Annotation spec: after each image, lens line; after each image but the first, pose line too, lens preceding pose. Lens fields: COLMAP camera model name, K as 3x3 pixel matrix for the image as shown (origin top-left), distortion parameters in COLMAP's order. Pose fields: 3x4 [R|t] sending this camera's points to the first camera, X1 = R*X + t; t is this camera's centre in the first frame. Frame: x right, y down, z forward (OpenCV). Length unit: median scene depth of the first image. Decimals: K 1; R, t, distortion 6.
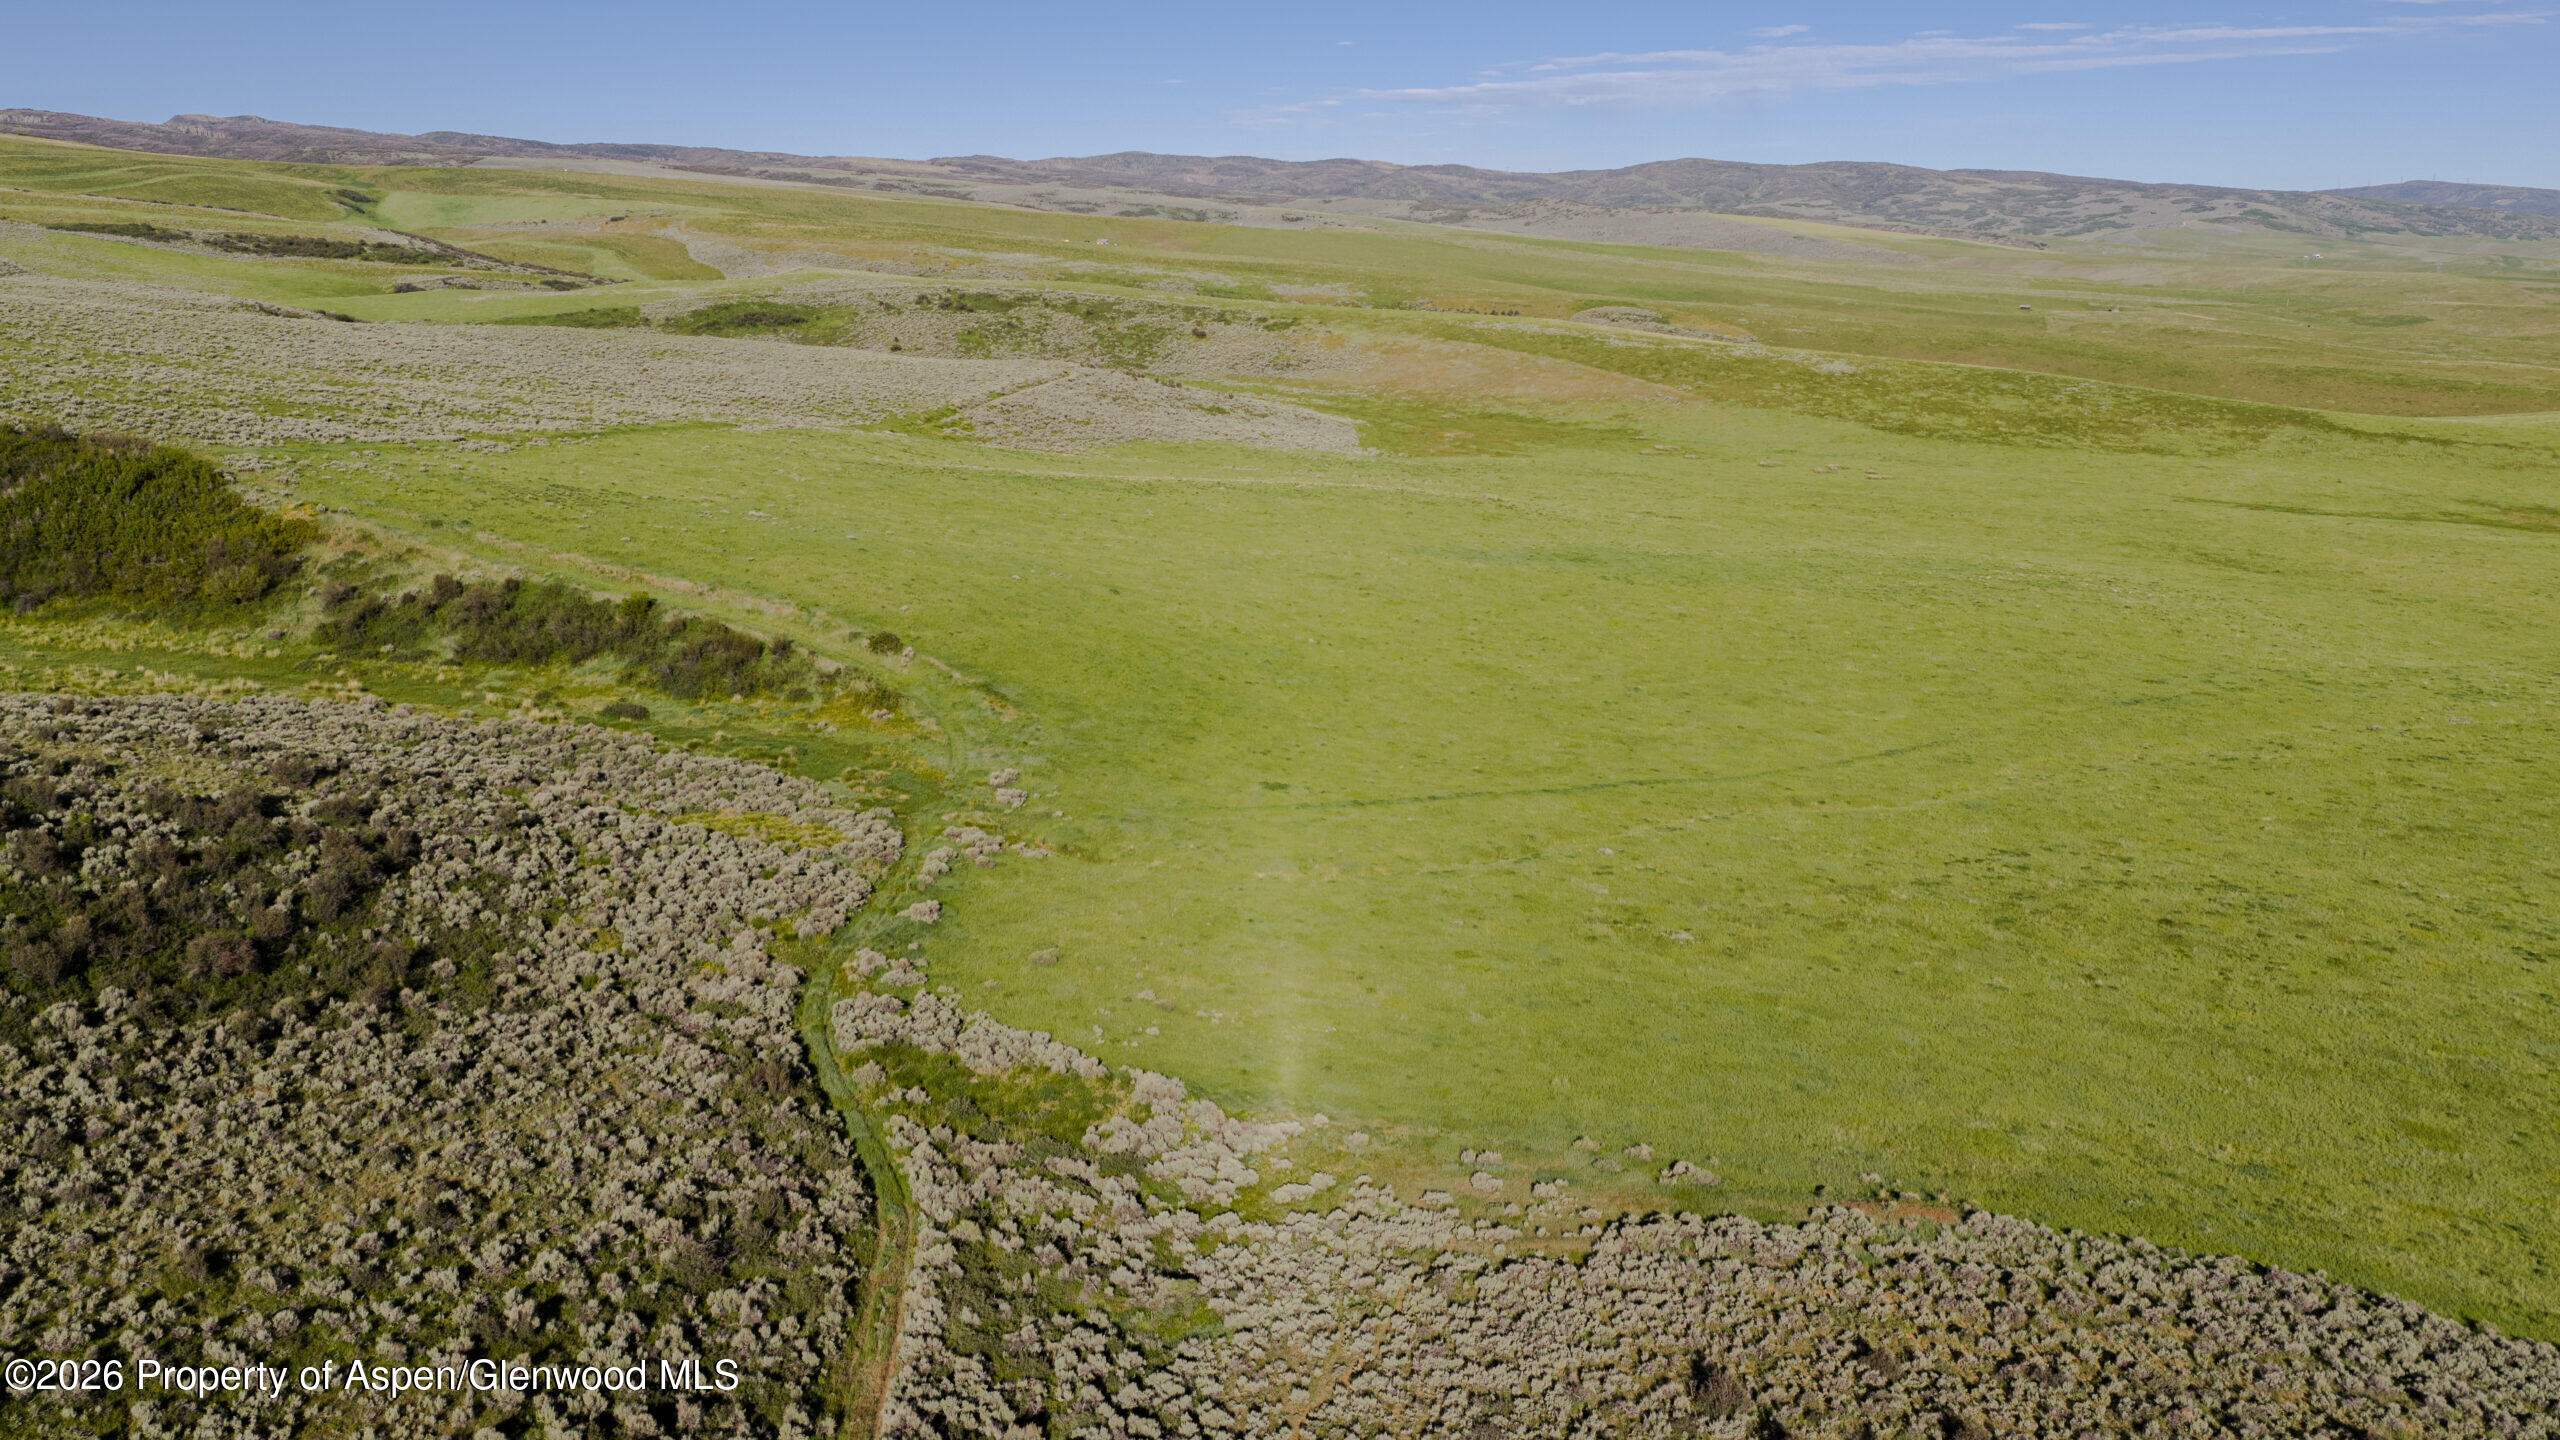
lens RADIAL K [[2109.3, 0, 1280.0], [0, 2109.3, 720.0], [0, 0, 1]] dist [0.028495, -0.055836]
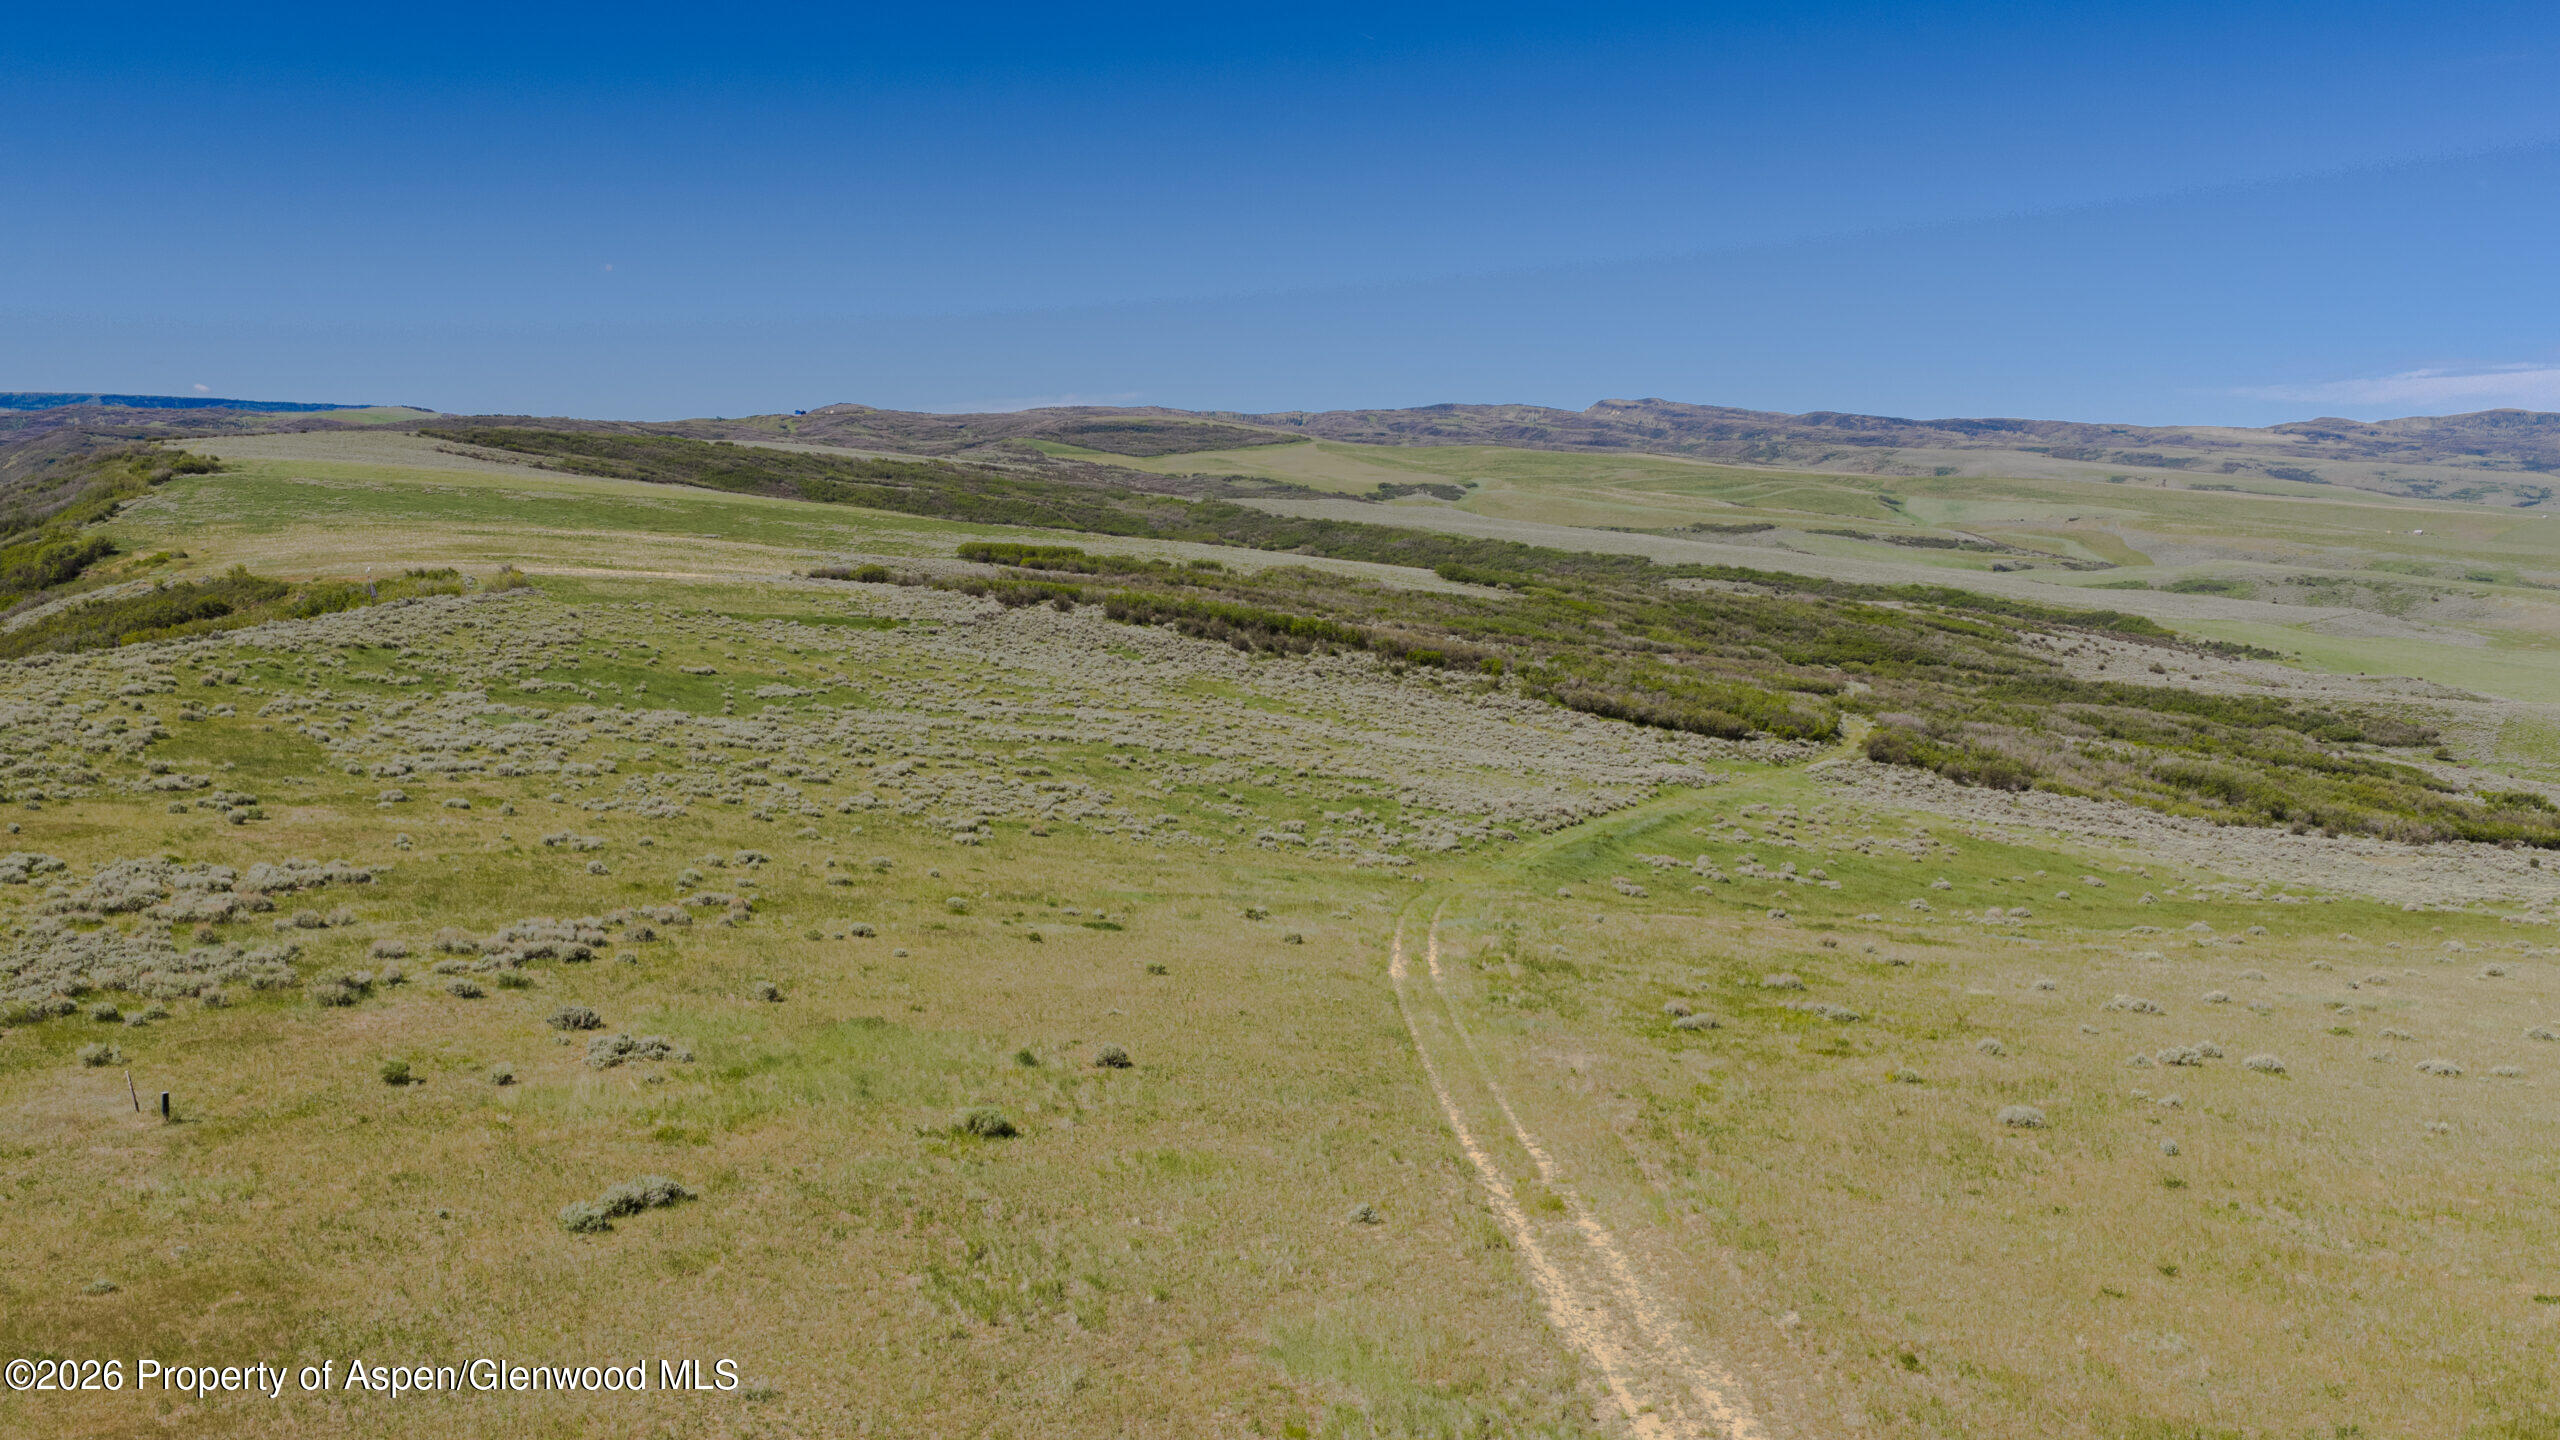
lens RADIAL K [[2328.2, 0, 1280.0], [0, 2328.2, 720.0], [0, 0, 1]] dist [0.012162, -0.024101]
pose [[0.850006, 0.053344, -0.524064, 0.034998], [-0.117794, 0.988915, -0.090394, 0.046661], [0.513433, 0.138567, 0.846868, -0.255599]]
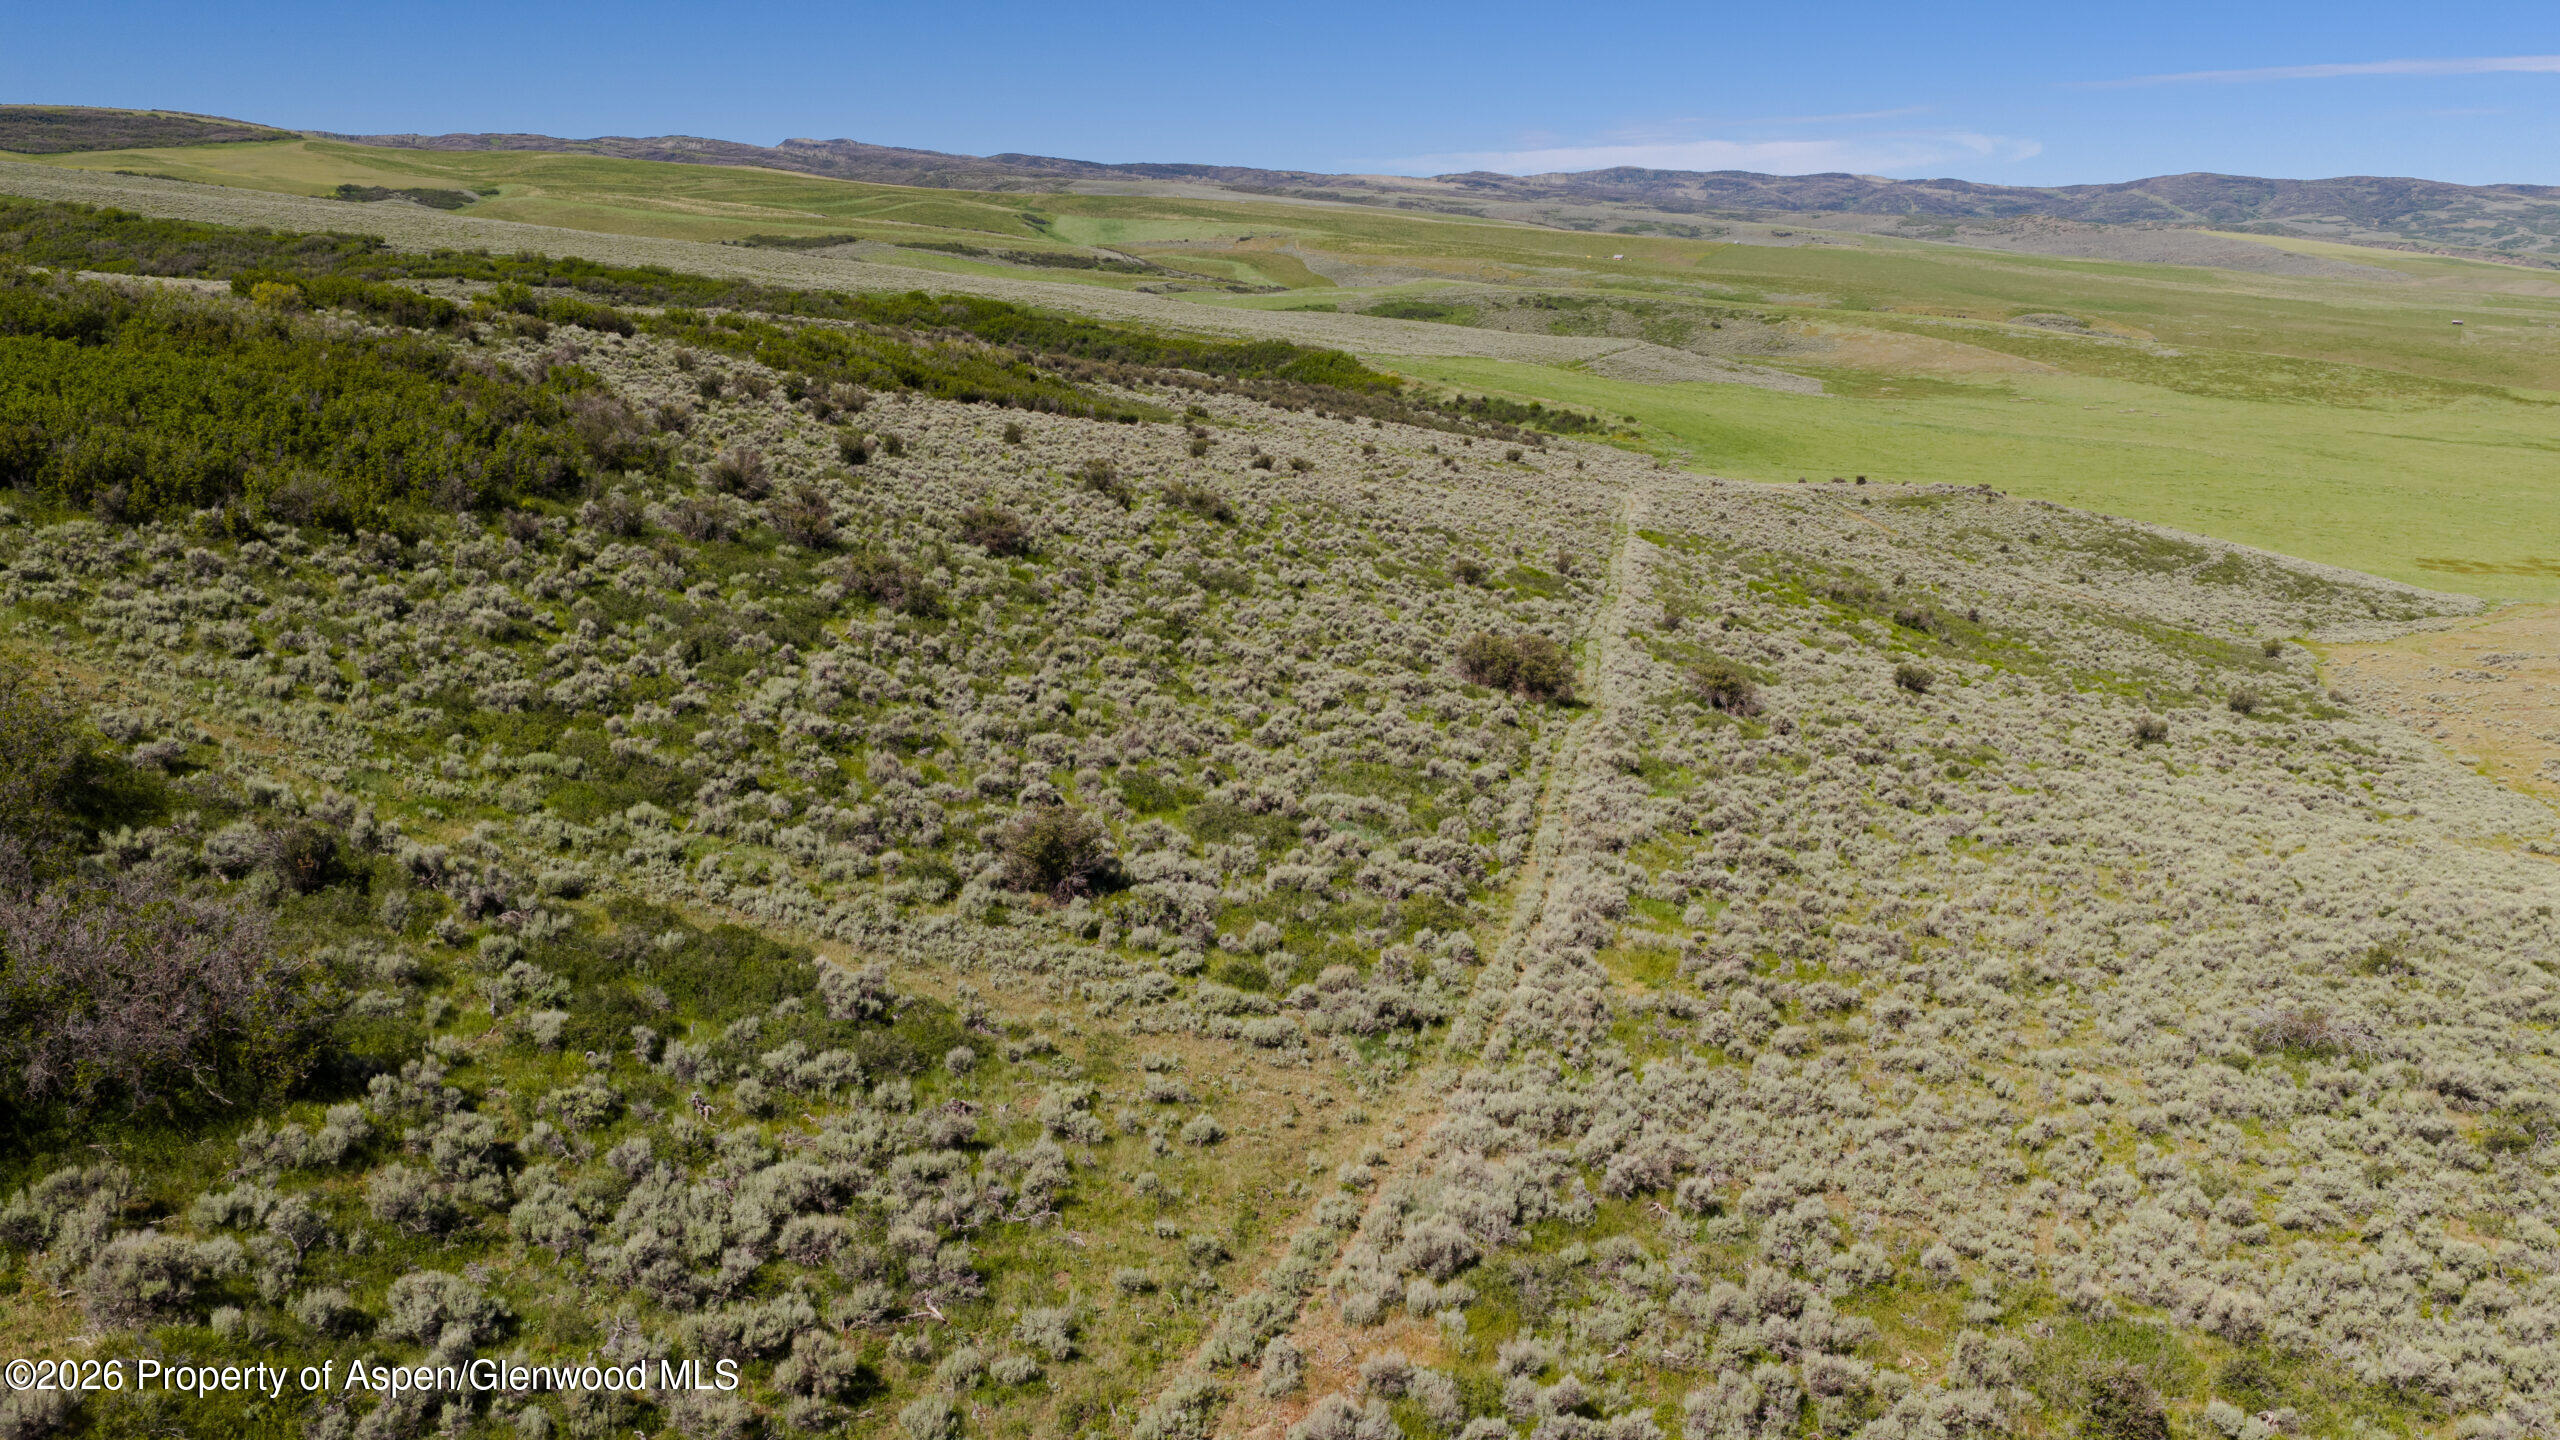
lens RADIAL K [[2109.3, 0, 1280.0], [0, 2109.3, 720.0], [0, 0, 1]] dist [0.028495, -0.055836]
pose [[0.975831, 0.053300, -0.211924, -0.001484], [-0.054280, 0.998525, 0.001198, 0.017784], [0.211676, 0.010334, 0.977285, -0.083584]]
